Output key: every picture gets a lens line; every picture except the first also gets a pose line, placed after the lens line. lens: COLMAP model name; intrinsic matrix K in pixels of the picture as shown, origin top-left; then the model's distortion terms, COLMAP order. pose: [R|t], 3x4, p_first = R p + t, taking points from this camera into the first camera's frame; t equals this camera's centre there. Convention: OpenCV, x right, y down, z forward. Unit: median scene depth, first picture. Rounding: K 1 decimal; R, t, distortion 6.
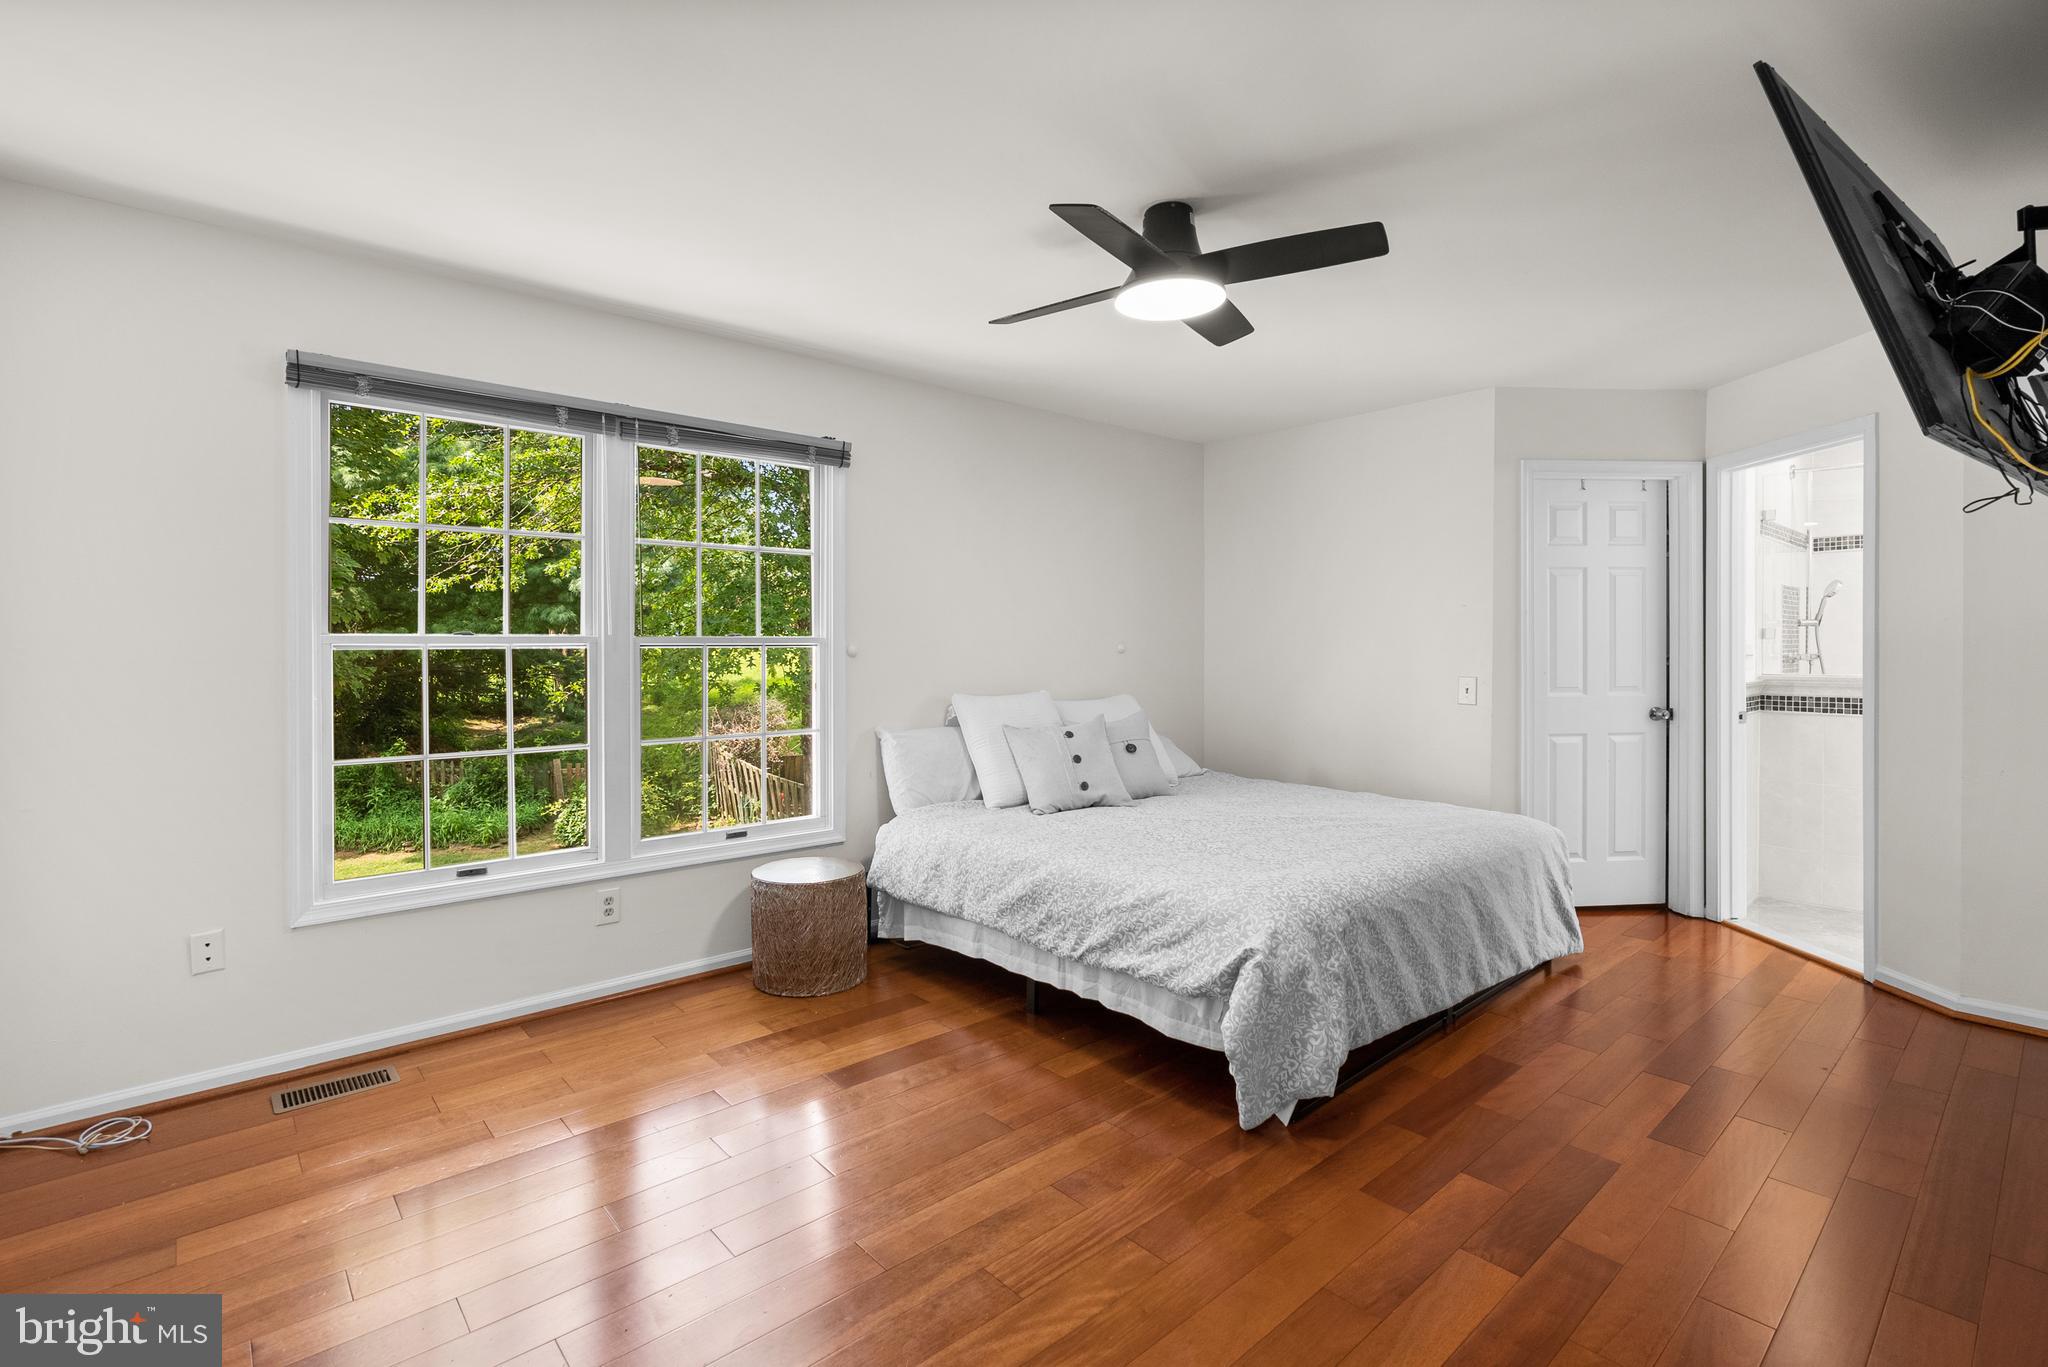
lens RADIAL K [[935.4, 0, 1024.7], [0, 935.4, 662.0], [0, 0, 1]] dist [-0.005830, 0.000357]
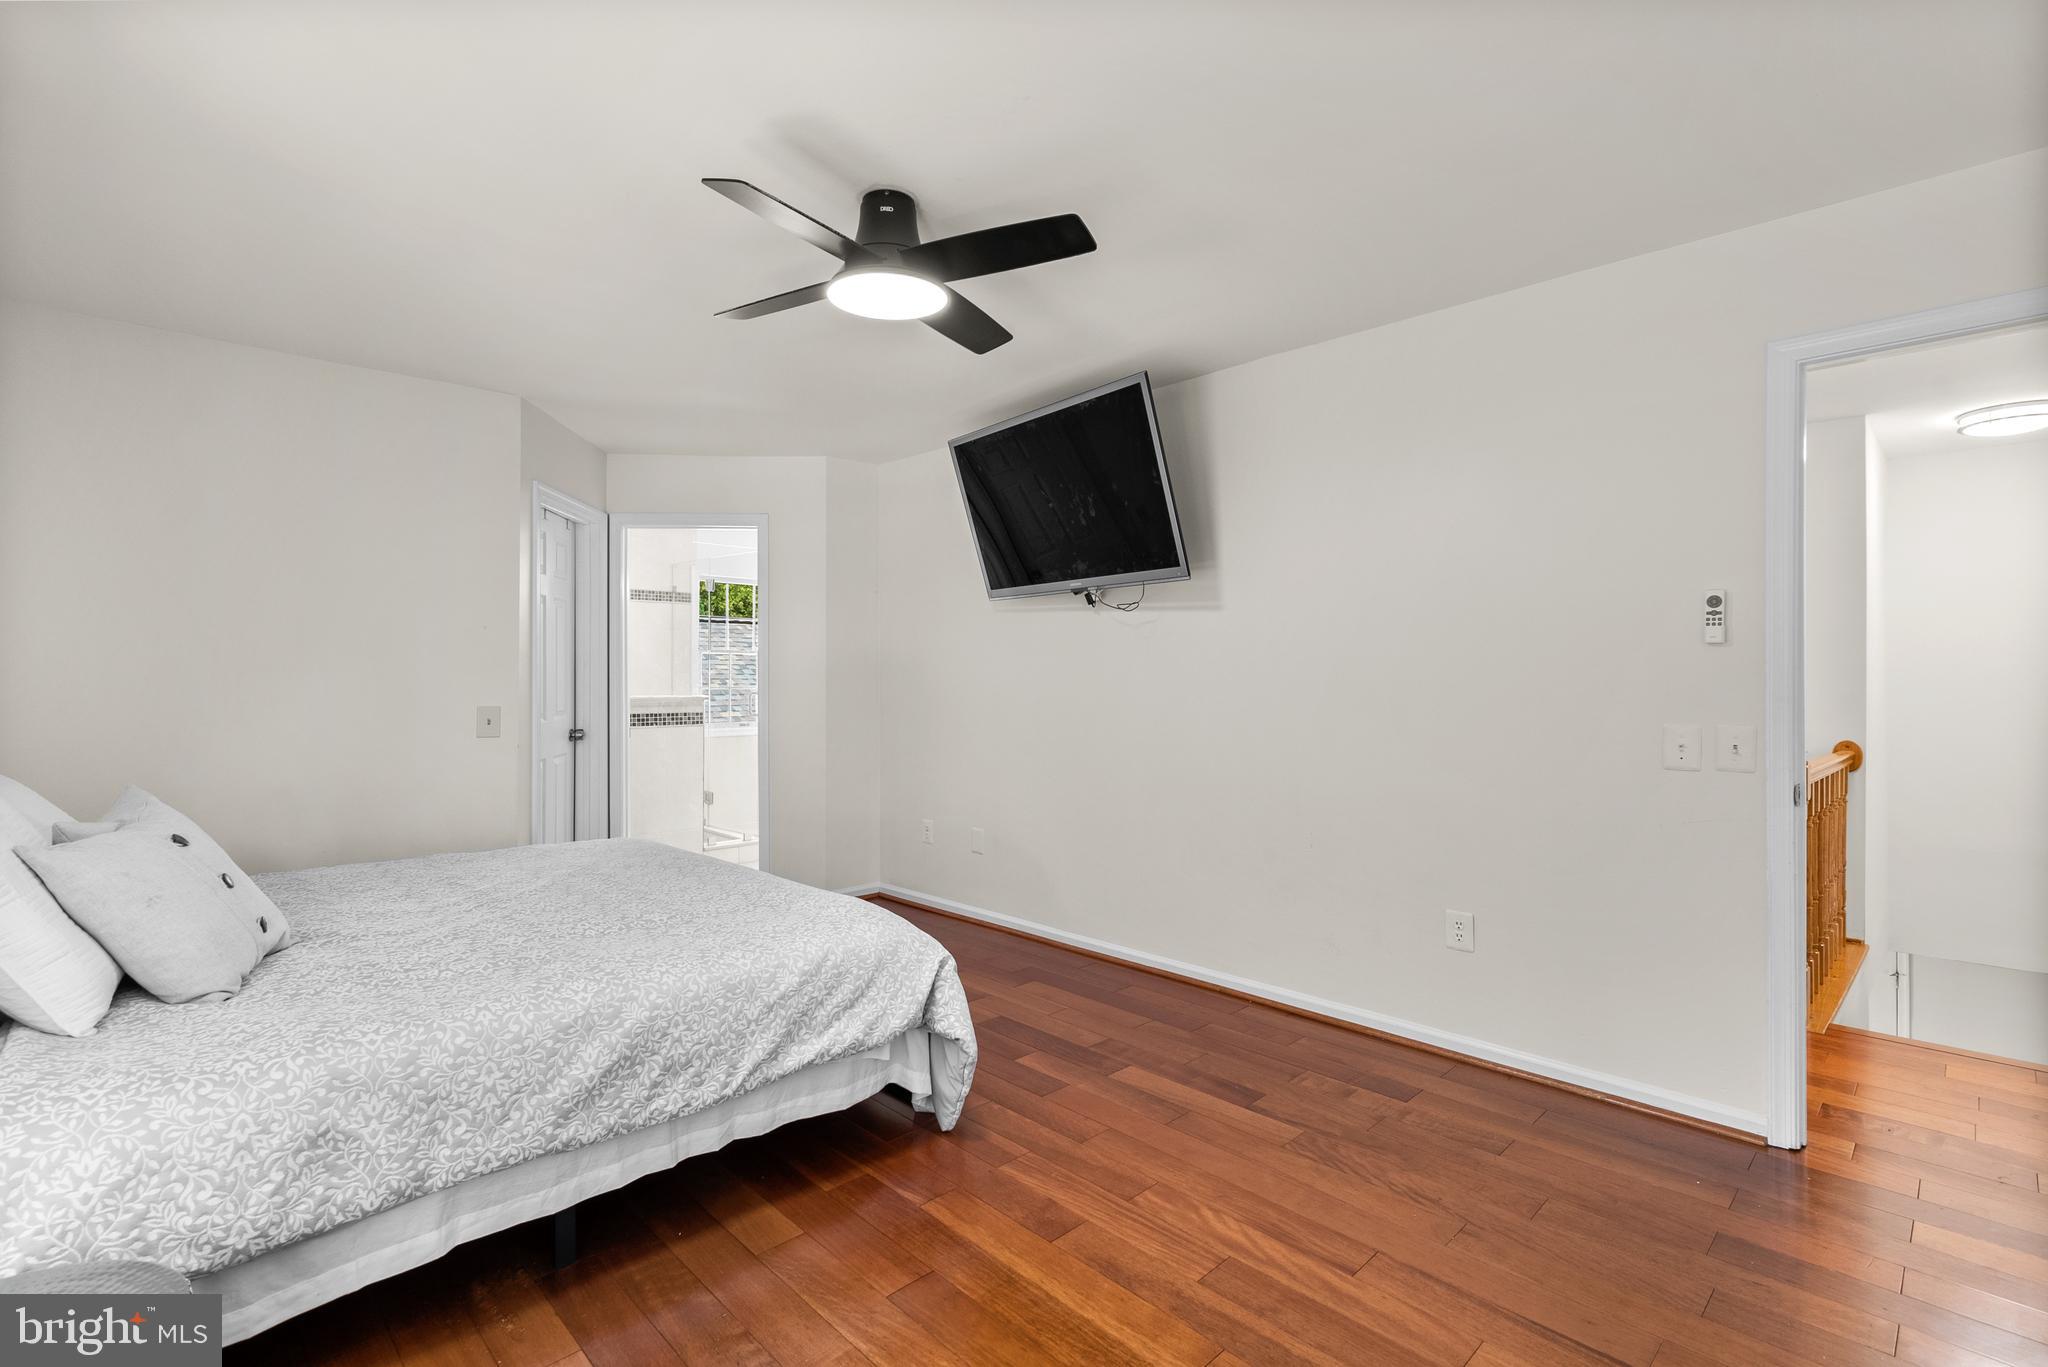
lens RADIAL K [[935.4, 0, 1023.5], [0, 935.4, 676.5], [0, 0, 1]] dist [-0.005830, 0.000357]
pose [[-0.040887, 0.003006, 0.999159, -0.692556], [0.013057, 0.999912, -0.002474, -0.006759], [-0.999078, 0.012945, -0.040923, 0.802237]]
